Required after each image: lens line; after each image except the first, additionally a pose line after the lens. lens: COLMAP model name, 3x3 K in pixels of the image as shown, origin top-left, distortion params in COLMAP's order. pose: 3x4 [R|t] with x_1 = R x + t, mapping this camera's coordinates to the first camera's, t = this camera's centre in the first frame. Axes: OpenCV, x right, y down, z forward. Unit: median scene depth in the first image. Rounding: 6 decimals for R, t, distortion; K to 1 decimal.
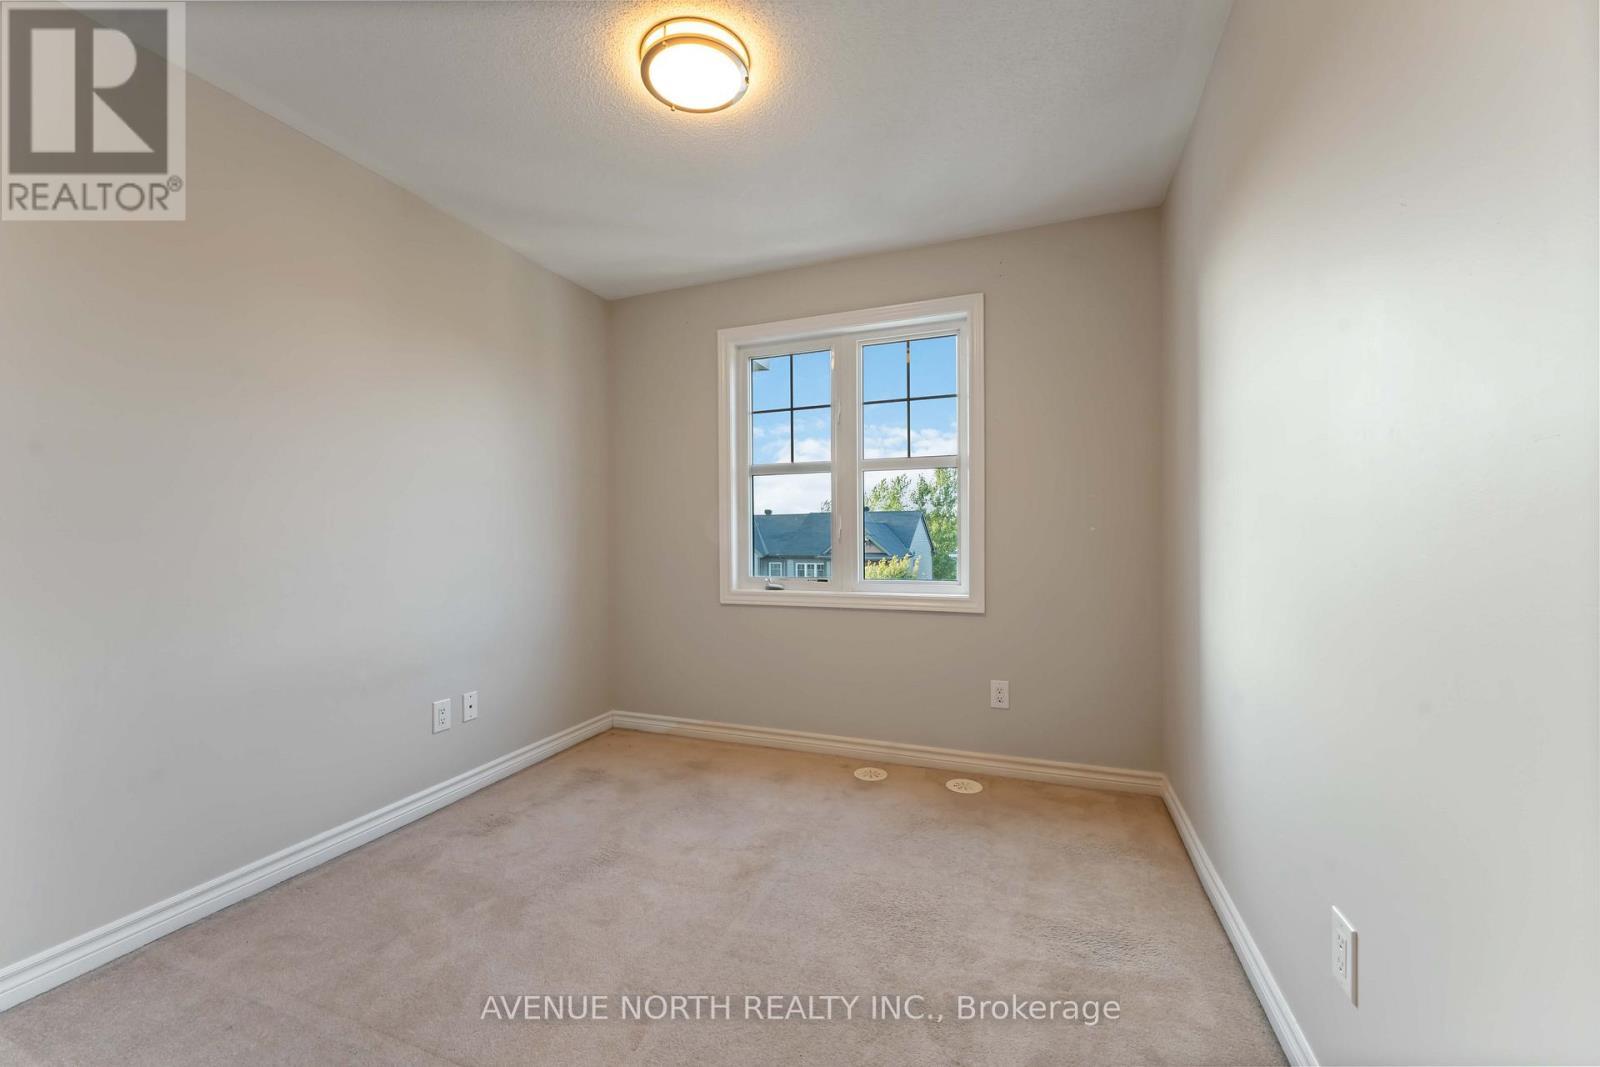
lens RADIAL K [[654.5, 0, 770.8], [0, 654.5, 544.7], [0, 0, 1]] dist [0.002413, -0.000796]
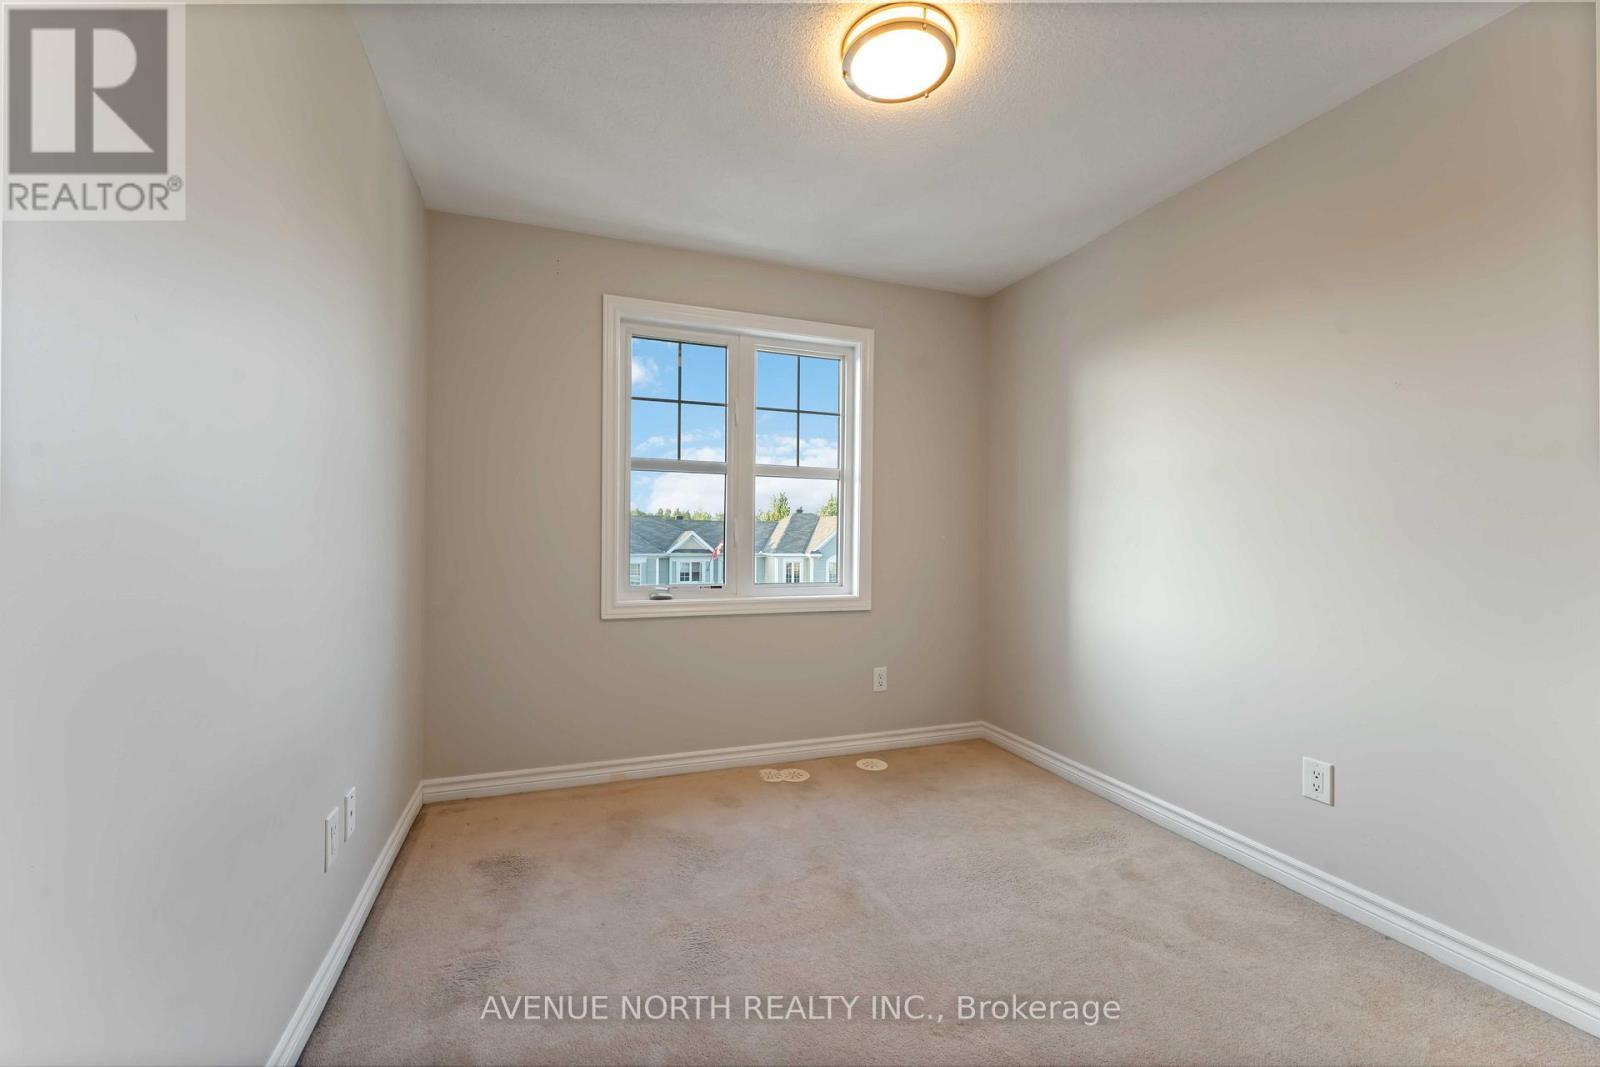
lens RADIAL K [[654.5, 0, 799.0], [0, 654.5, 540.4], [0, 0, 1]] dist [0.002413, -0.000796]
pose [[0.734420, 0.009650, 0.678626, -0.501415], [-0.004330, 0.999945, -0.009534, -0.004683], [-0.678681, 0.004064, 0.734422, 0.229602]]
